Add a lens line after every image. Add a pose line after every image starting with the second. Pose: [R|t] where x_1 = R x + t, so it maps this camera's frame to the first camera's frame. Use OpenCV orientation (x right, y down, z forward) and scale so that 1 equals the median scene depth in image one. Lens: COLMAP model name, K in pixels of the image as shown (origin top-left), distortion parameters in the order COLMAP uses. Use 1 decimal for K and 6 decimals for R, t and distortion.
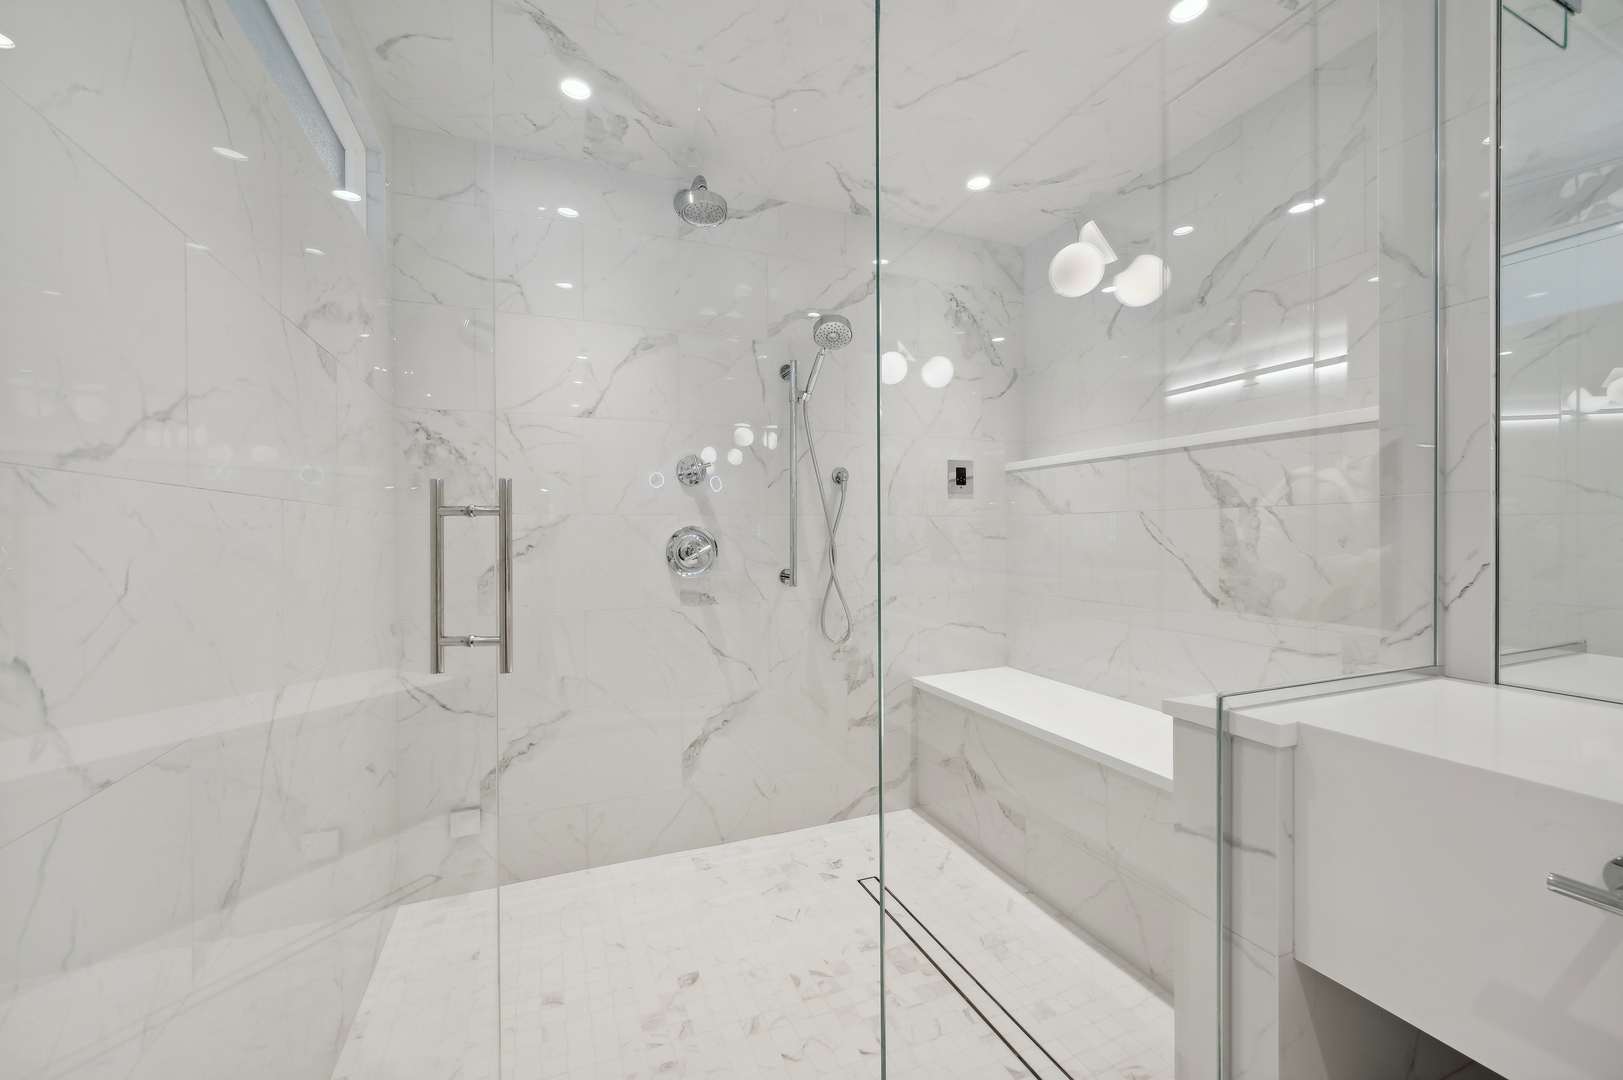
lens RADIAL K [[650.0, 0, 812.0], [0, 650.0, 537.8], [0, 0, 1]] dist [-0.001572, -0.000226]
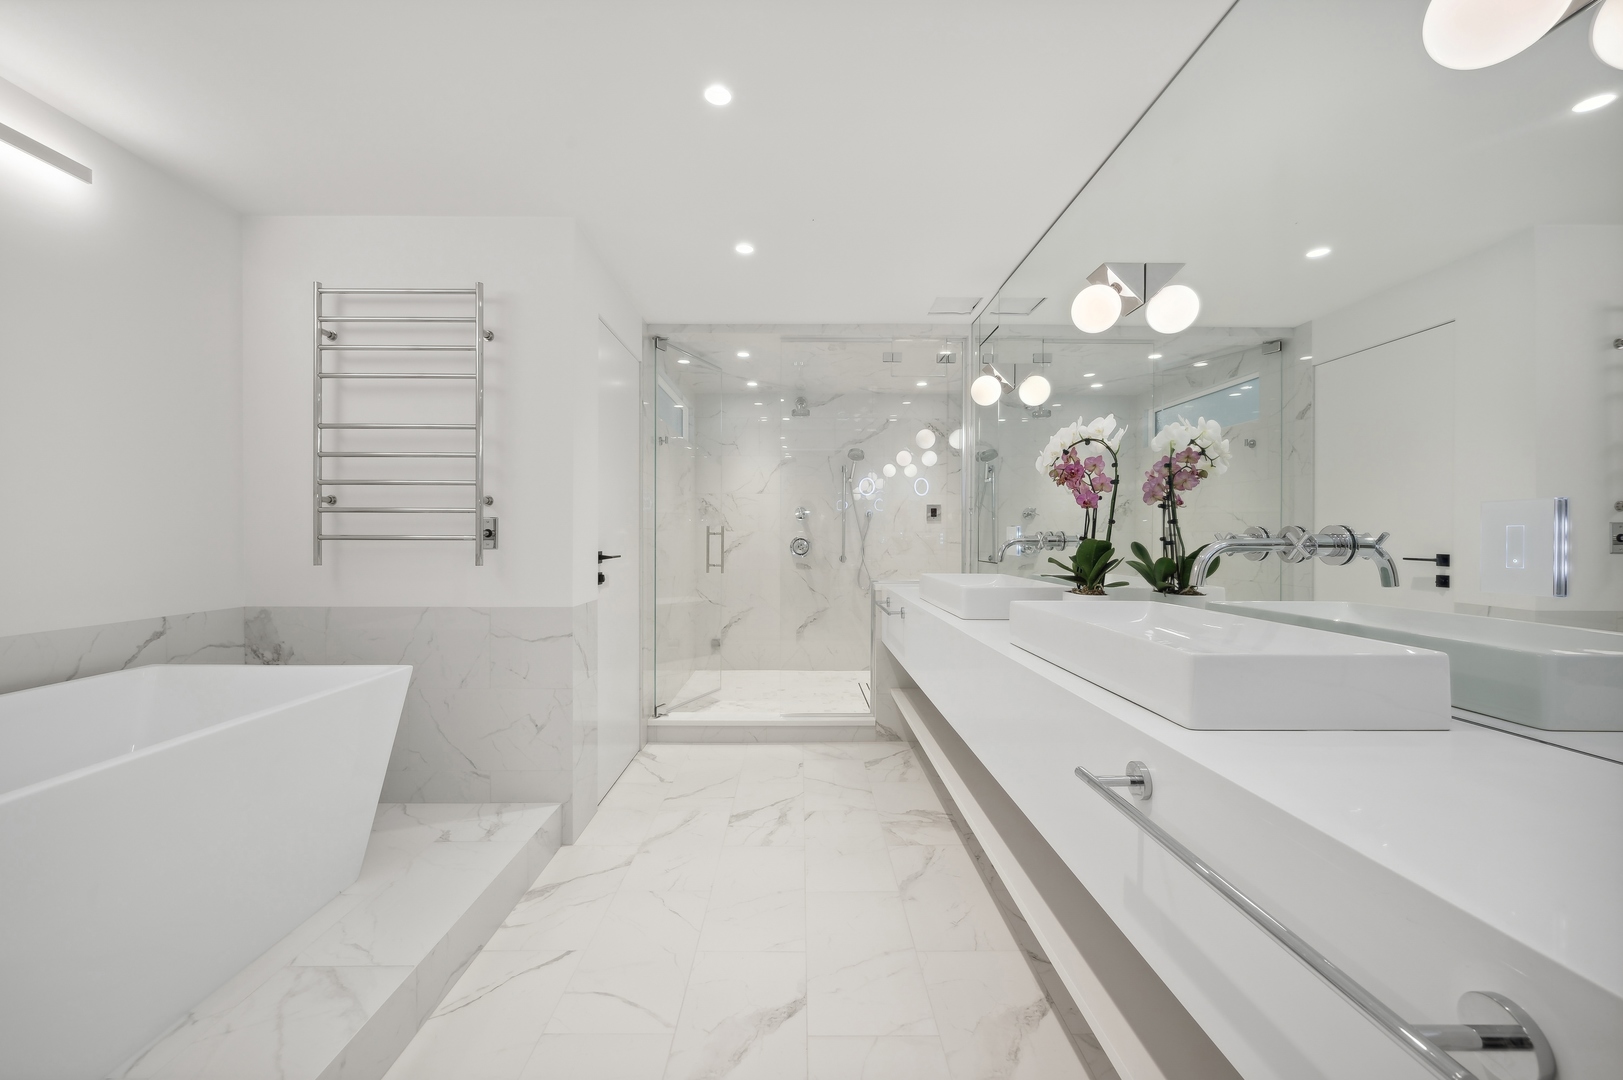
lens RADIAL K [[650.0, 0, 808.7], [0, 650.0, 541.0], [0, 0, 1]] dist [-0.001572, -0.000226]
pose [[0.931106, 0.005670, -0.364705, 0.725887], [-0.008164, 0.999953, -0.005297, 0.010823], [0.364657, 0.007909, 0.931108, -1.243946]]
